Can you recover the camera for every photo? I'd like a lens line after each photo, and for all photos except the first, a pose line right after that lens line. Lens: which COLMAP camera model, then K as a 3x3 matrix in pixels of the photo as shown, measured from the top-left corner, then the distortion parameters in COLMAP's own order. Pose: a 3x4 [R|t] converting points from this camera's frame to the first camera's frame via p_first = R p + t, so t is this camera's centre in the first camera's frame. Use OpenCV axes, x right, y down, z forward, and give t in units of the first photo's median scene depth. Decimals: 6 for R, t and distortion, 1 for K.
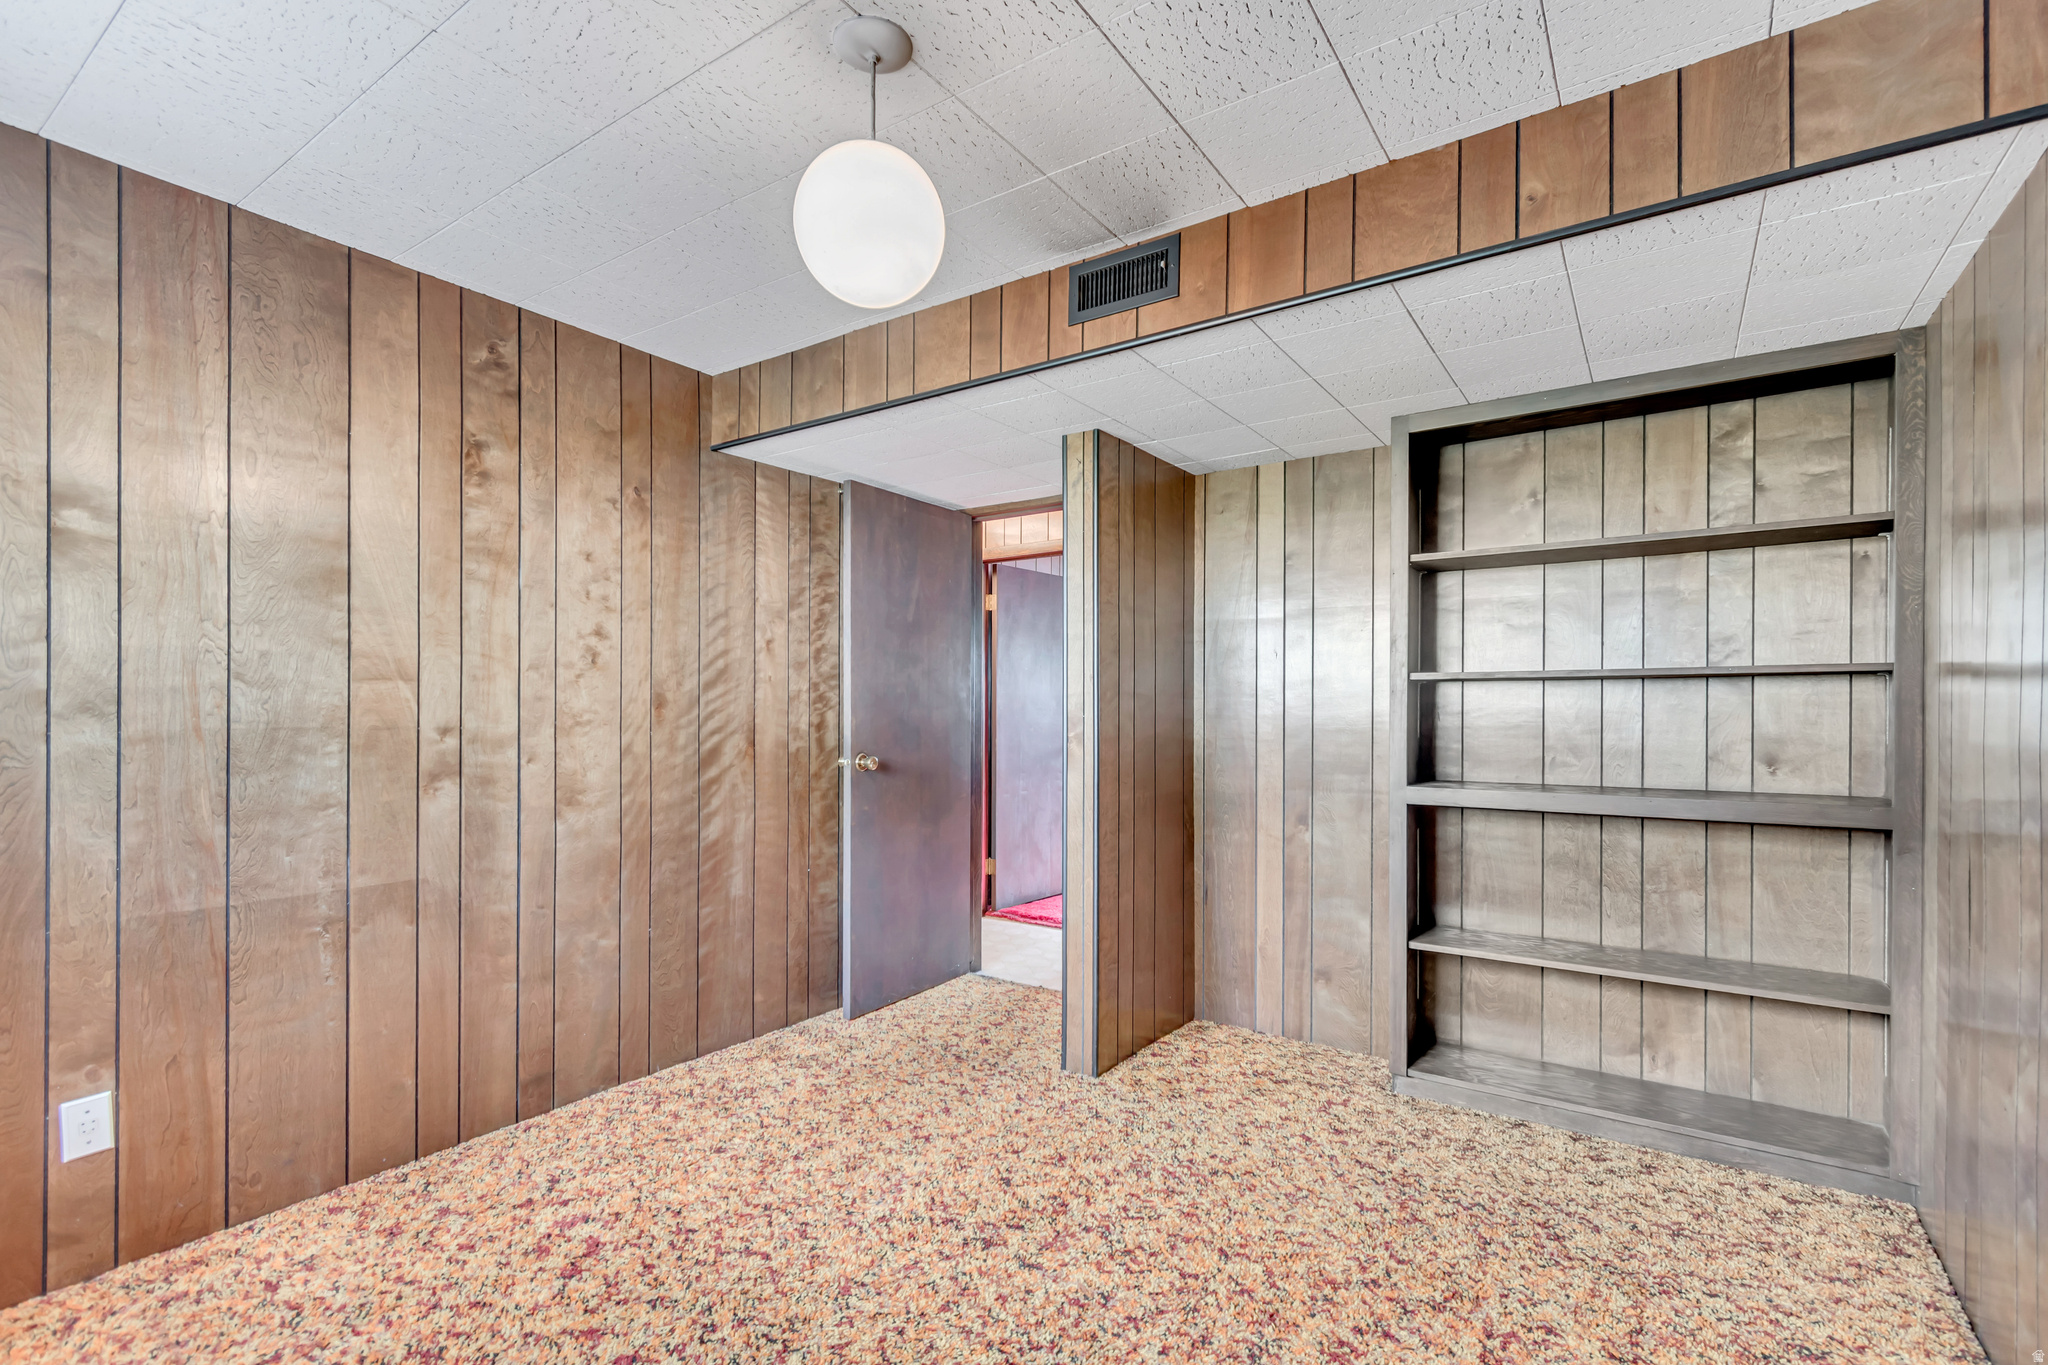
lens RADIAL K [[923.8, 0, 1029.3], [0, 923.8, 690.2], [0, 0, 1]] dist [0.002941, -0.000227]
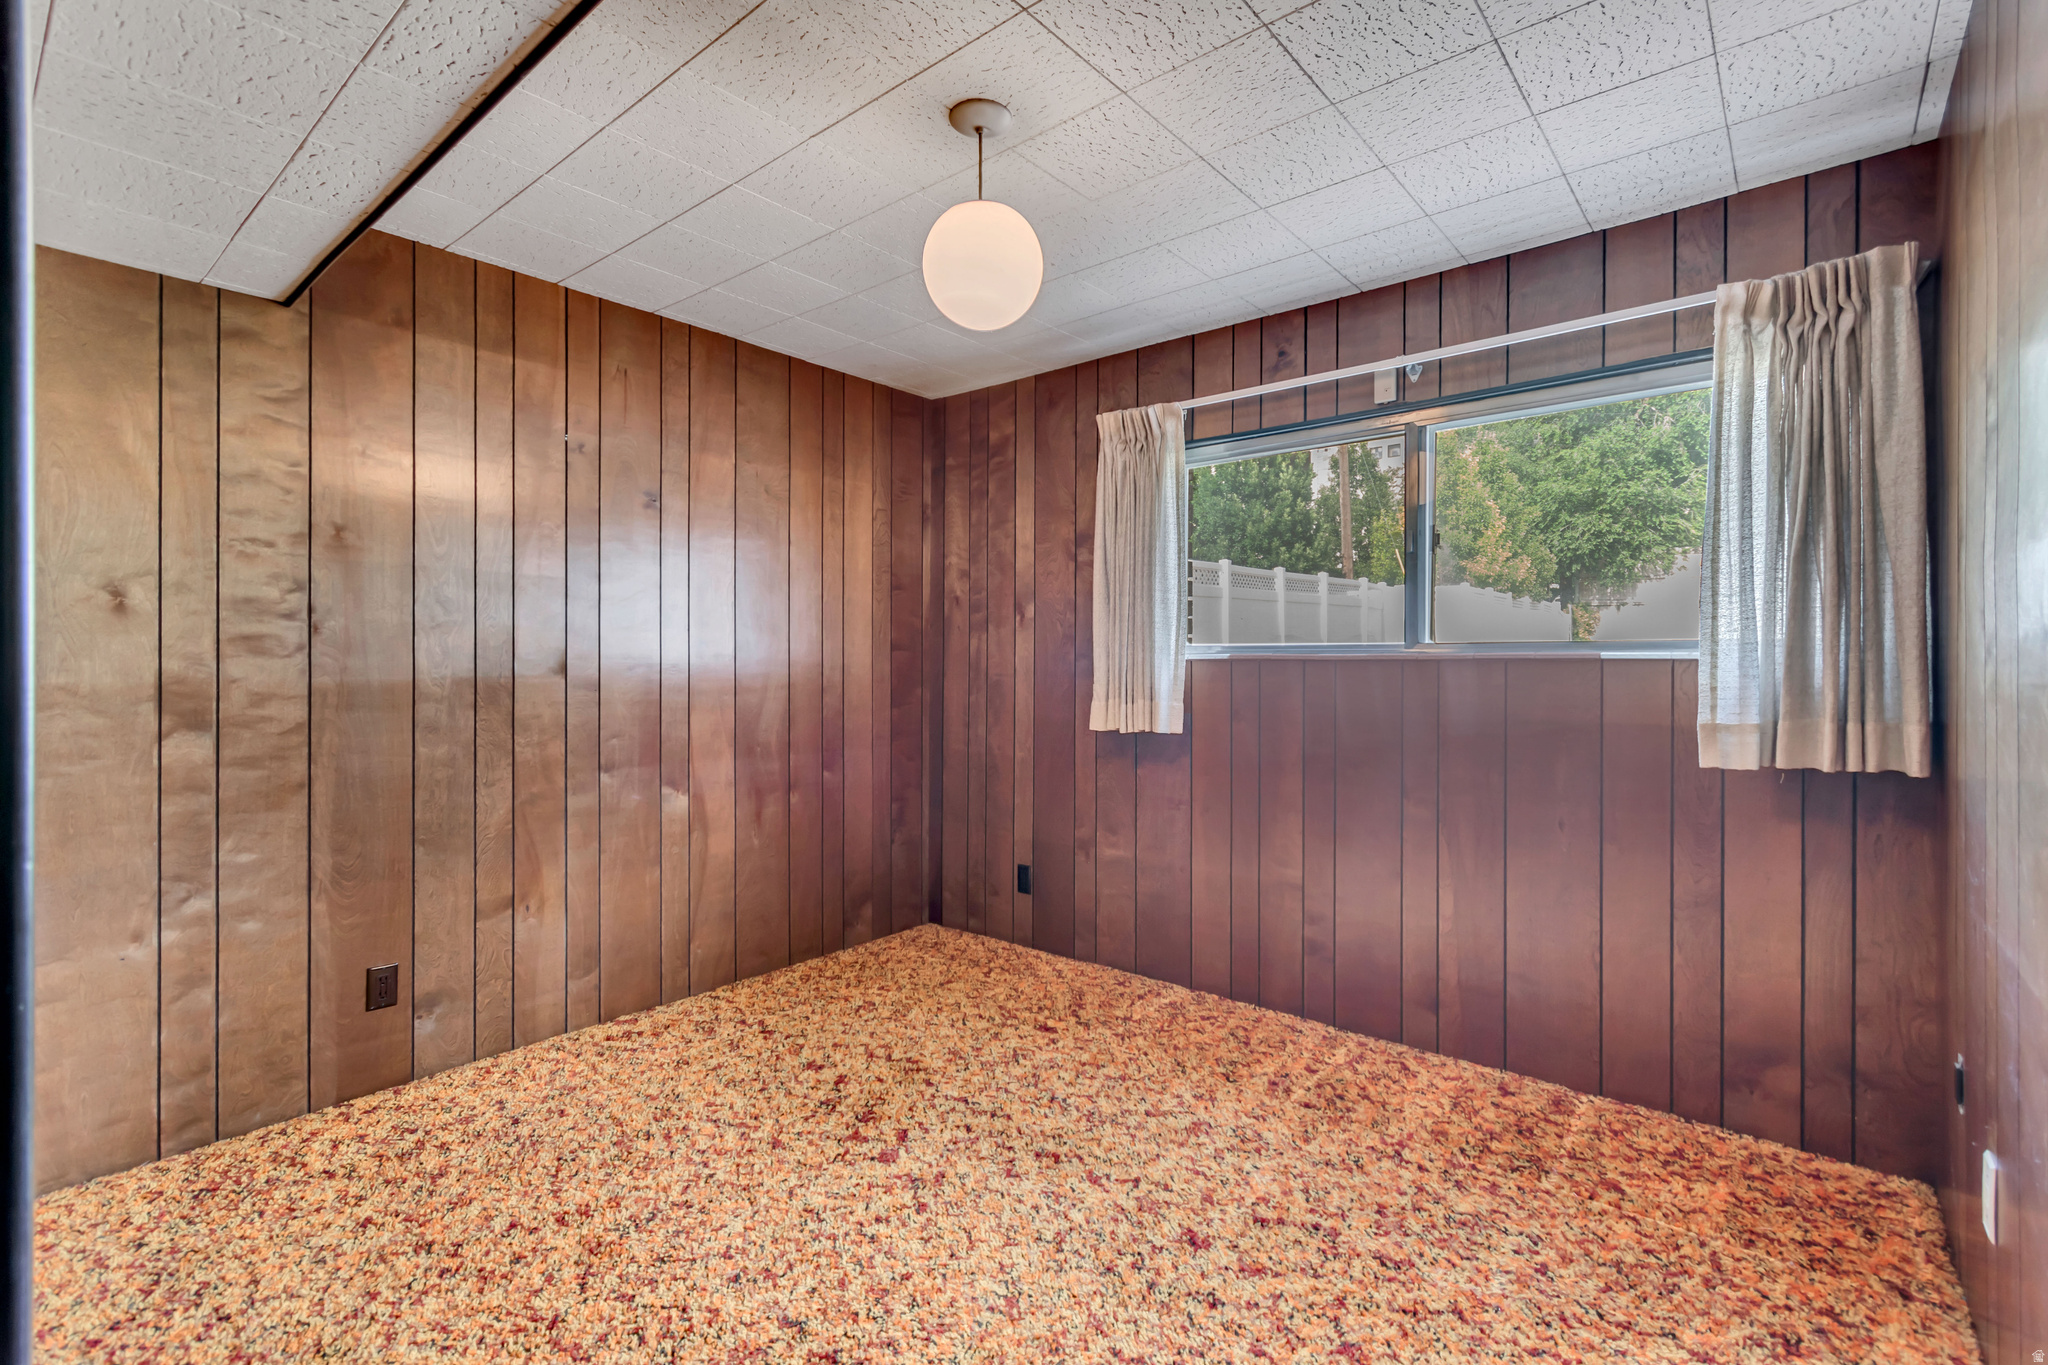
lens RADIAL K [[923.8, 0, 1015.8], [0, 923.8, 665.0], [0, 0, 1]] dist [0.002941, -0.000227]
pose [[-0.993181, -0.006502, 0.116404, -0.309070], [-0.006244, 0.999977, 0.002585, 0.029701], [-0.116418, 0.001841, -0.993199, 1.920459]]
